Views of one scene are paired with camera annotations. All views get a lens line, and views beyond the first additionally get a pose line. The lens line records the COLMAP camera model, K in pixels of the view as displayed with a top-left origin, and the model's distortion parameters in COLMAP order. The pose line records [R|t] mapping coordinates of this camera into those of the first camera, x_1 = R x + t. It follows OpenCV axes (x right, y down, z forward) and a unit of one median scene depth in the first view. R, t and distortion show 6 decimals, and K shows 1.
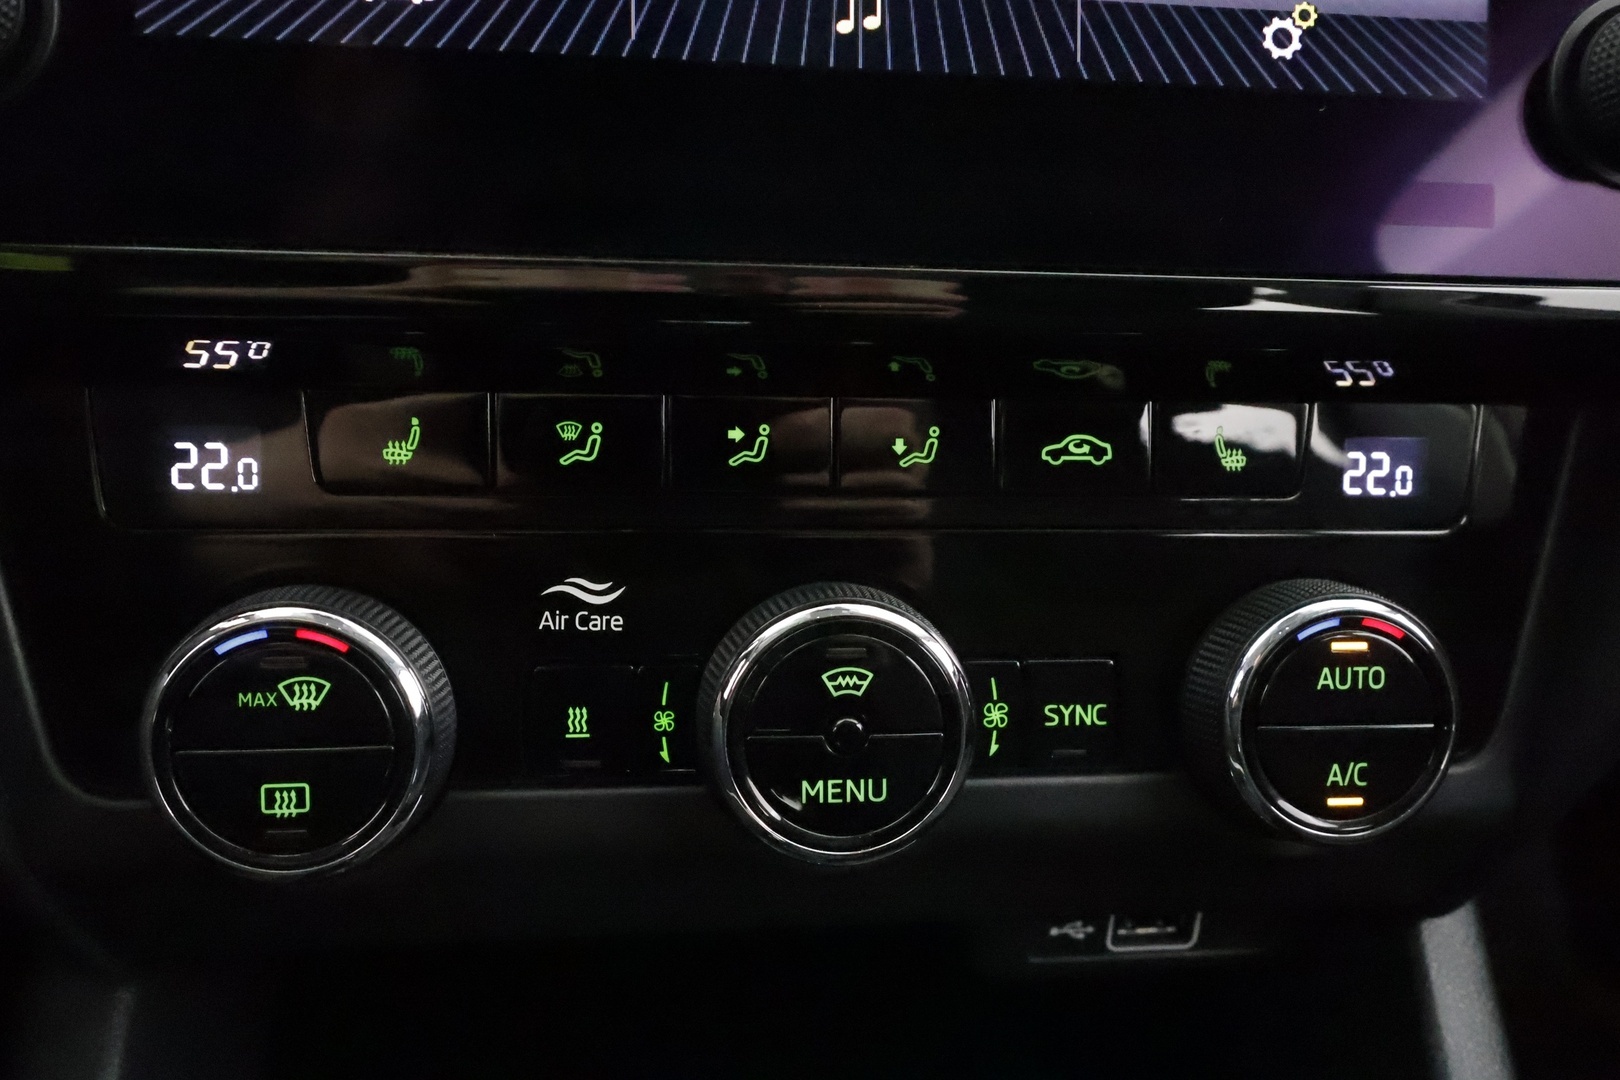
lens RADIAL K [[1310.4, 0, 852.4], [0, 1310.4, 548.5], [0, 0, 1]] dist [0.028116, -0.028132]
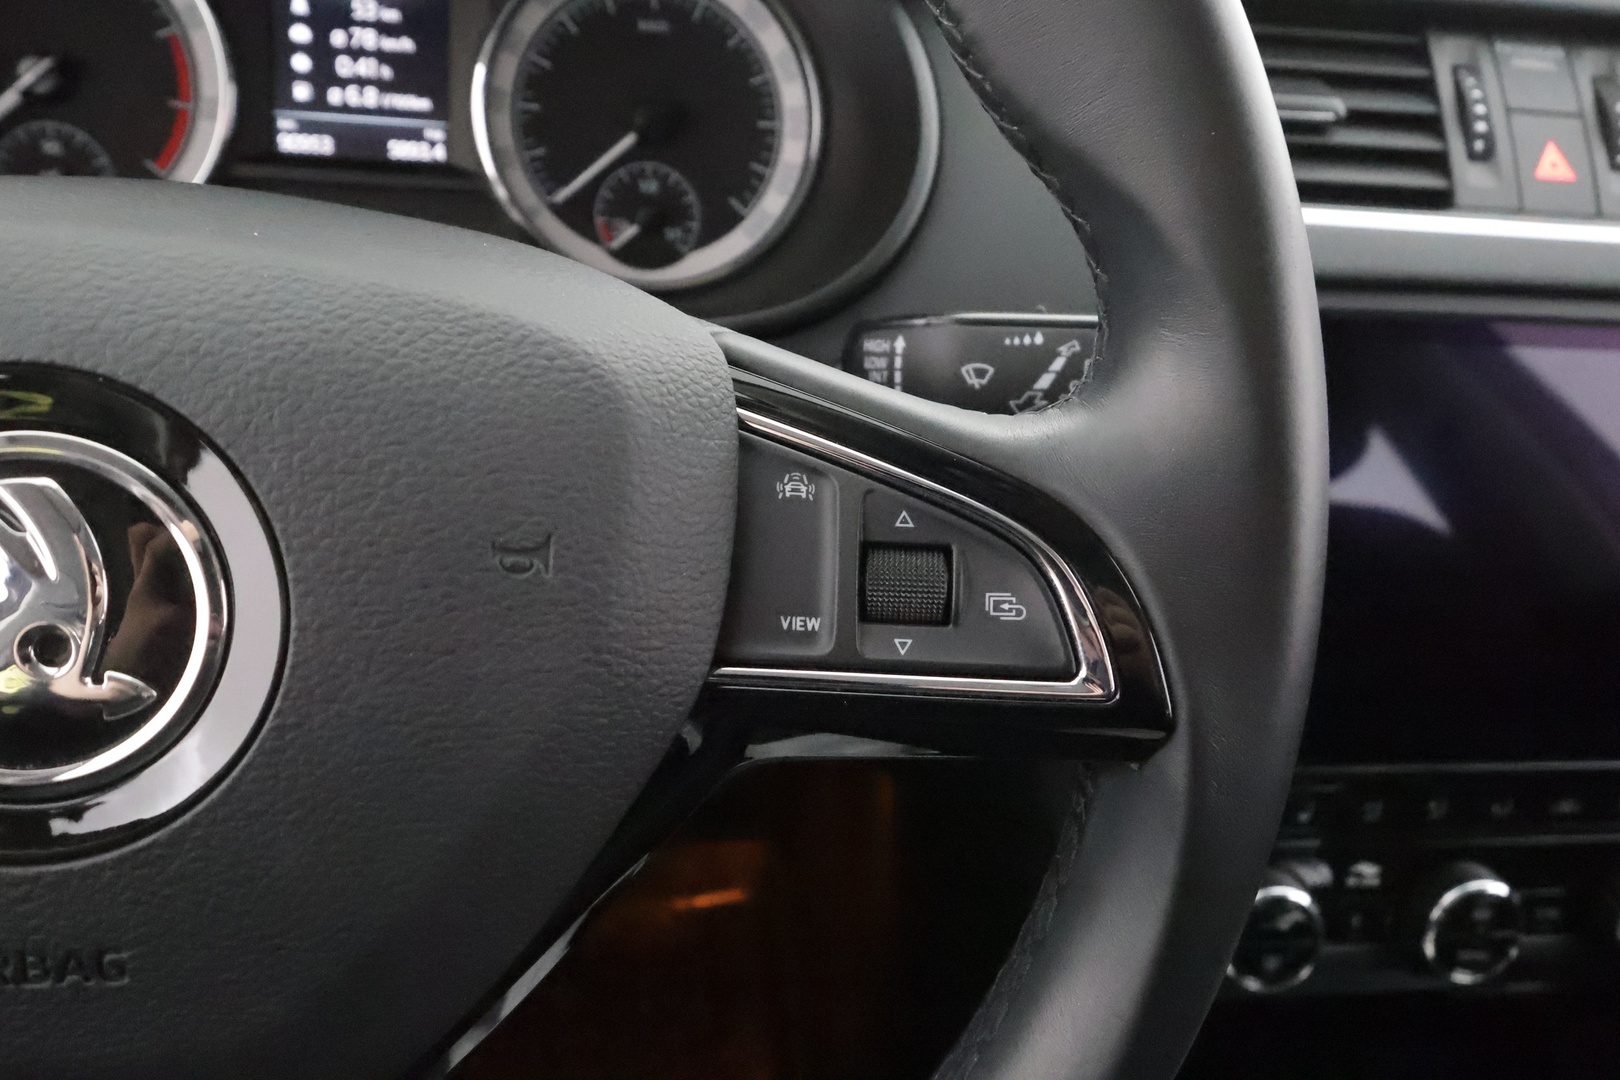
lens RADIAL K [[1310.4, 0, 803.9], [0, 1310.4, 532.3], [0, 0, 1]] dist [0.028116, -0.028132]
pose [[0.999236, 0.030977, 0.023820, -1.295547], [-0.033795, 0.991091, 0.128827, -0.845174], [-0.019618, -0.129534, 0.991381, -1.270611]]
